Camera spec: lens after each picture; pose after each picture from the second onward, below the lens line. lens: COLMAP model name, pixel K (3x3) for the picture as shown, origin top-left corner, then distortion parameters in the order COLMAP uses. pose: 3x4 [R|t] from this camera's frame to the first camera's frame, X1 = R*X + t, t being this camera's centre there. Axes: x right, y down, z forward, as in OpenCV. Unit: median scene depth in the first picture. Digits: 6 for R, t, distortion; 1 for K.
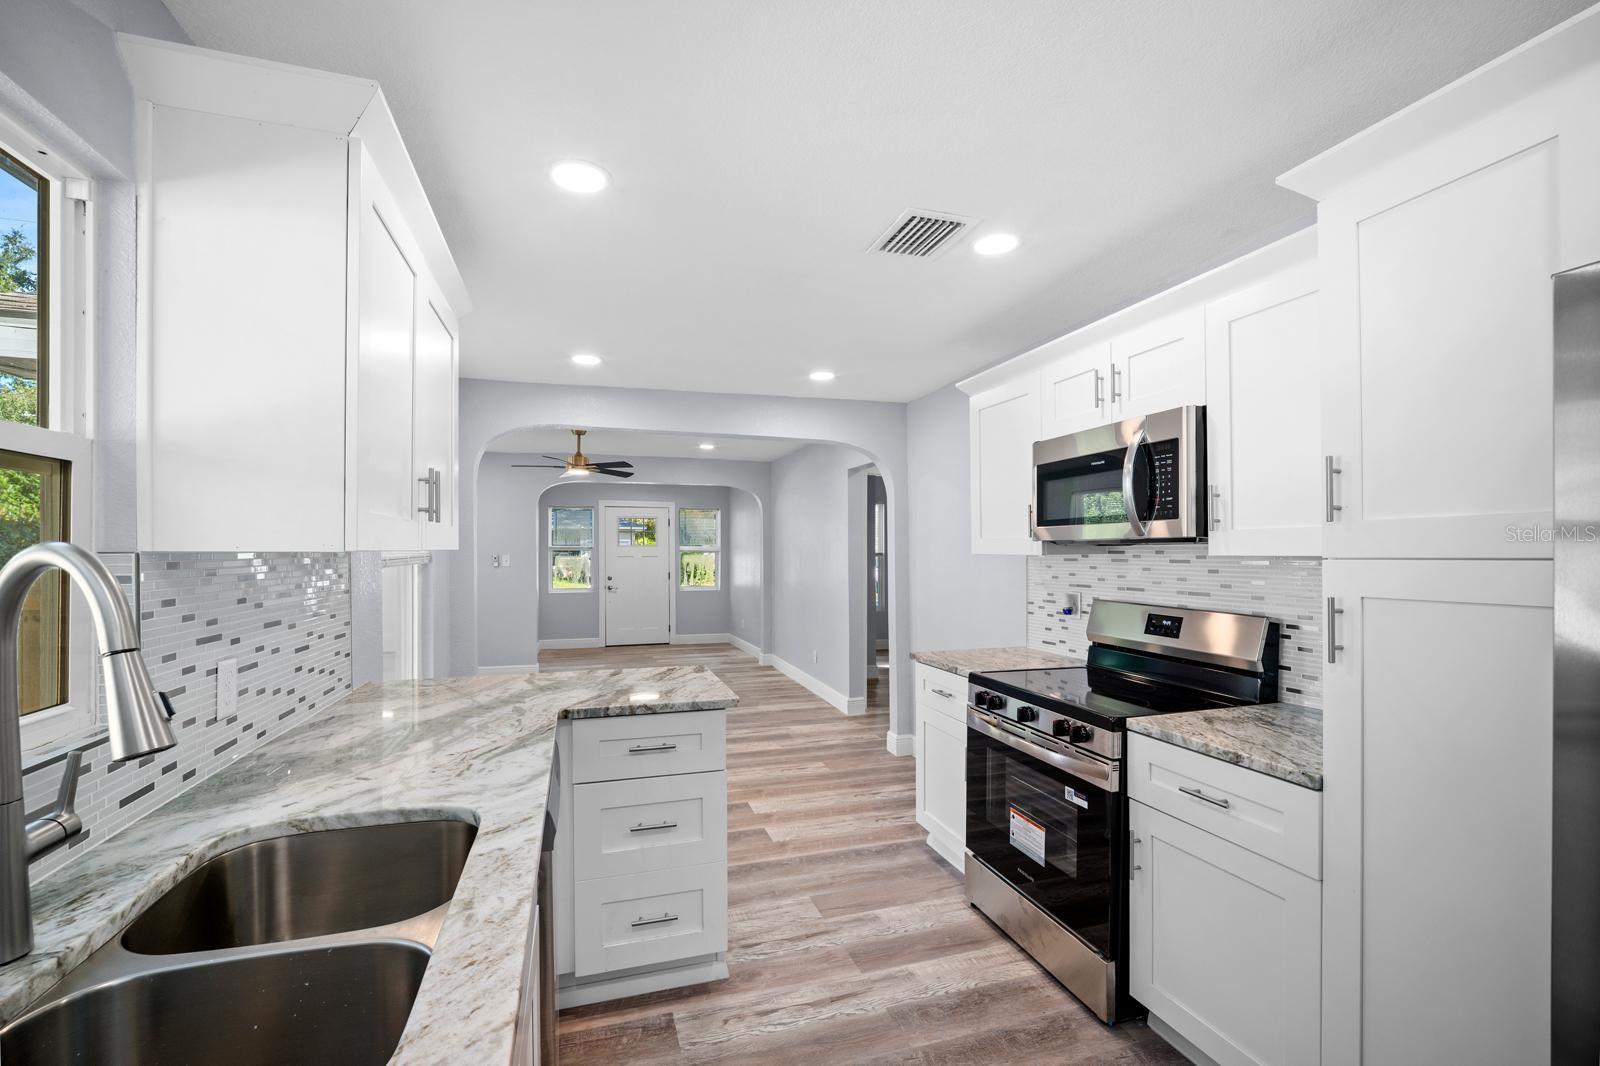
lens RADIAL K [[673.3, 0, 786.7], [0, 673.3, 557.9], [0, 0, 1]] dist [-0.012814, 0.000645]
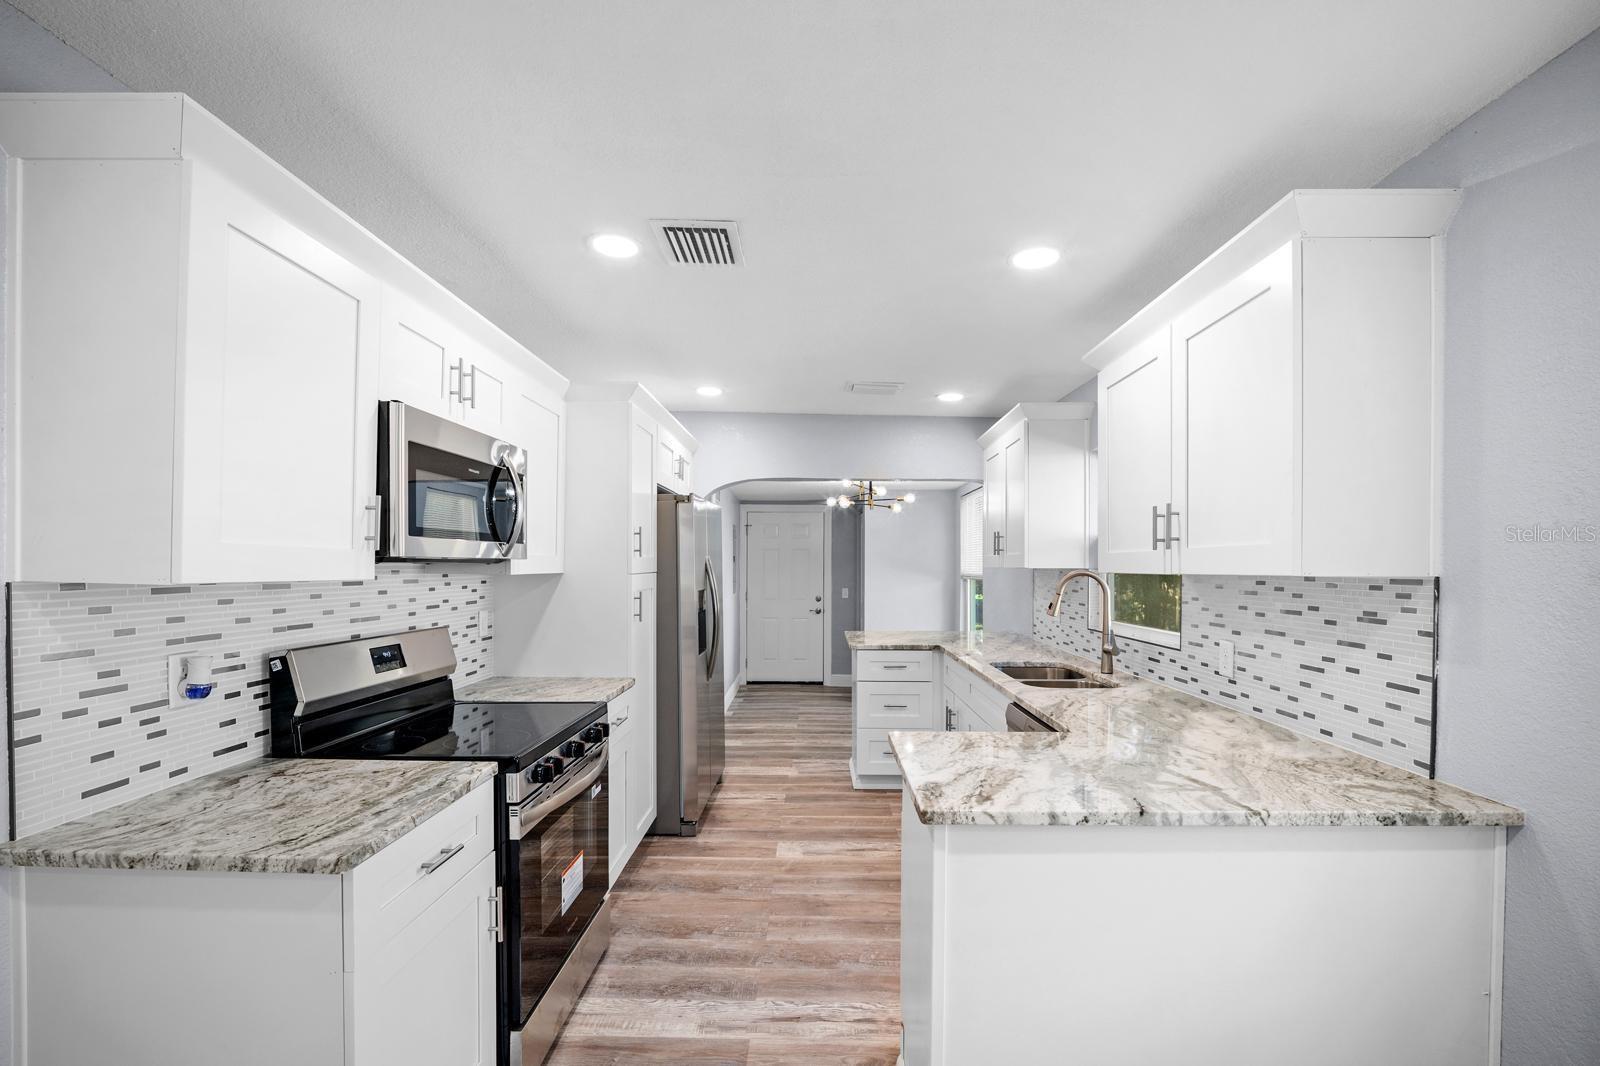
lens RADIAL K [[673.3, 0, 804.8], [0, 673.3, 568.4], [0, 0, 1]] dist [-0.012814, 0.000645]
pose [[-0.950914, -0.003726, 0.309433, -0.236185], [-0.000403, 0.999942, 0.010802, -0.026090], [-0.309455, 0.010147, -0.950860, 1.833530]]
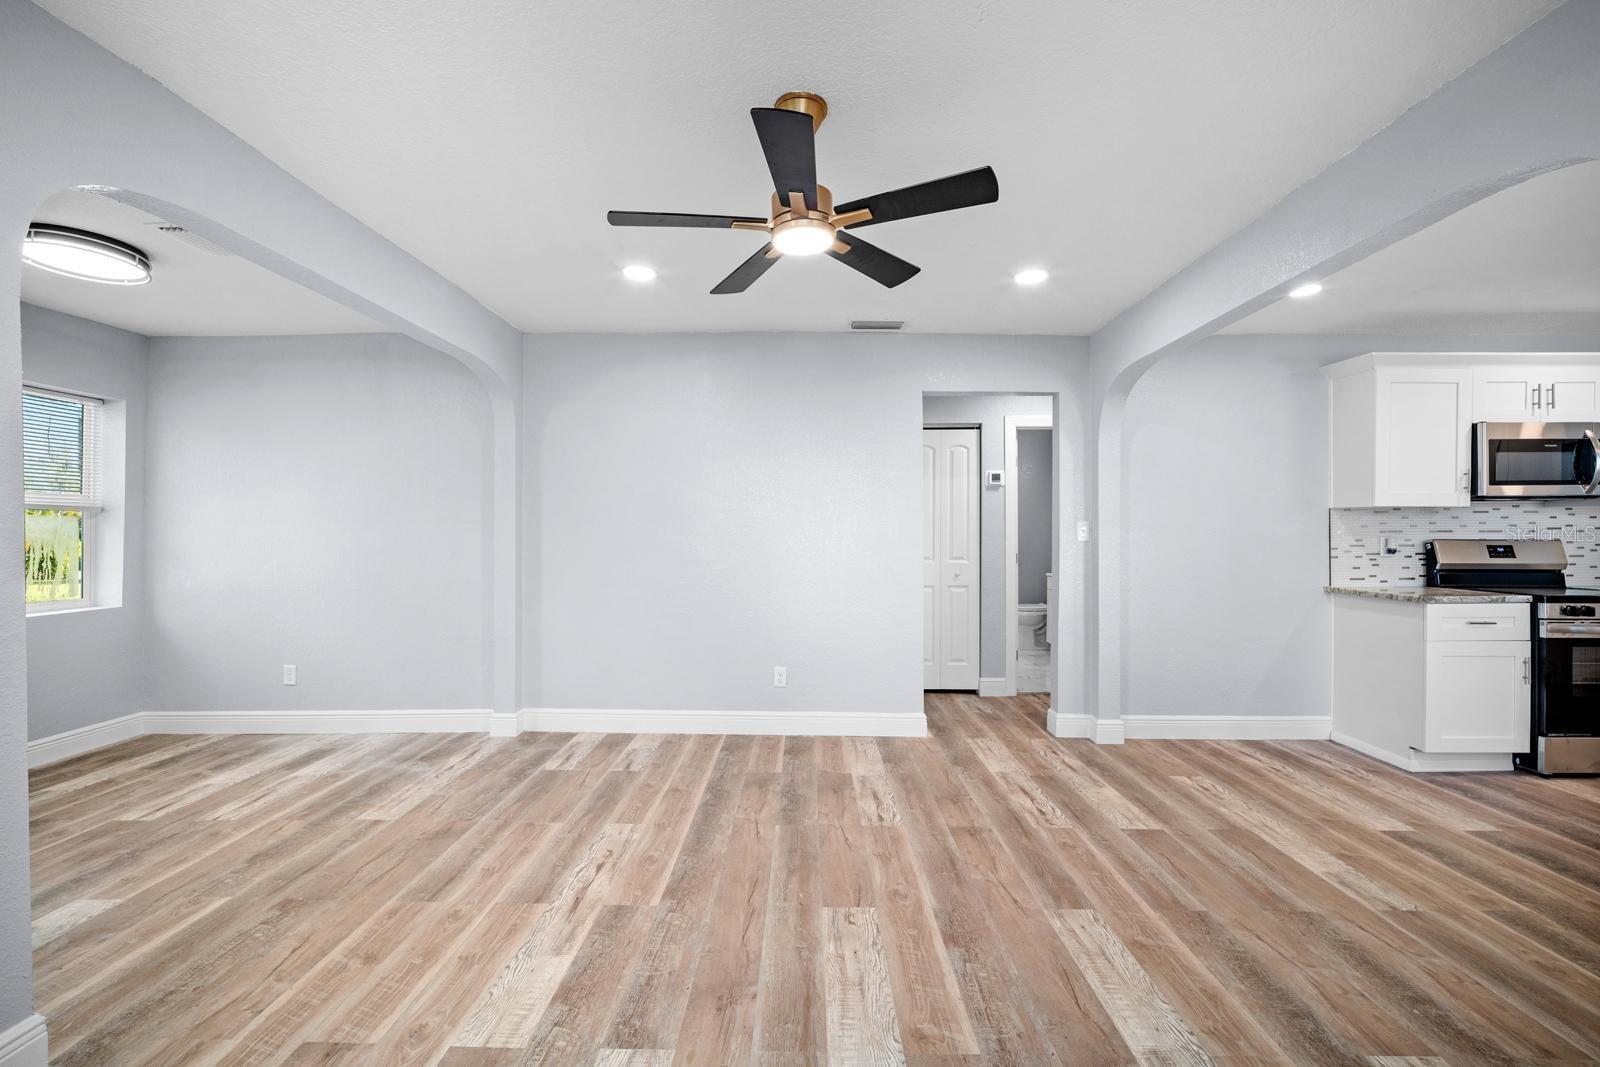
lens RADIAL K [[673.3, 0, 789.7], [0, 673.3, 536.9], [0, 0, 1]] dist [-0.012814, 0.000645]
pose [[0.313732, -0.006942, 0.949486, -1.637653], [0.011008, 0.999933, 0.003674, 0.046413], [-0.949448, 0.009299, 0.313788, 2.347050]]
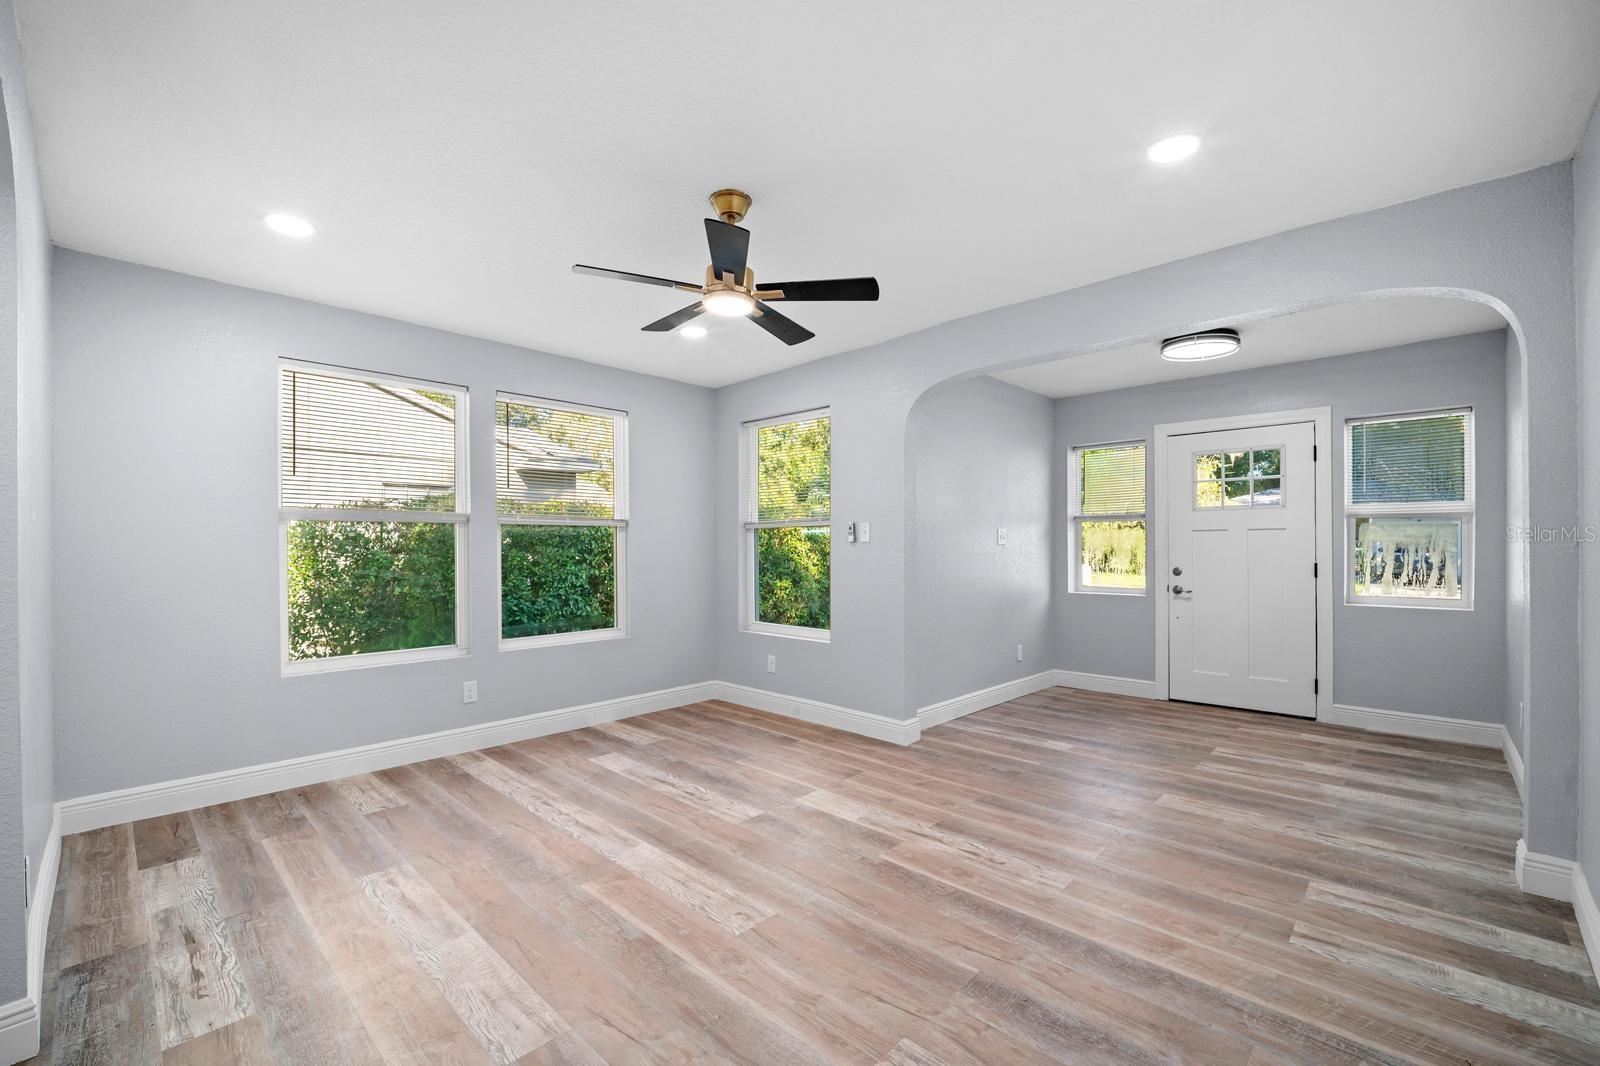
lens RADIAL K [[673.3, 0, 805.6], [0, 673.3, 541.6], [0, 0, 1]] dist [-0.012814, 0.000645]
pose [[0.500760, -0.004982, -0.865572, 0.200911], [-0.006956, 0.999928, -0.009779, 0.063703], [0.865558, 0.010918, 0.500689, 2.154181]]
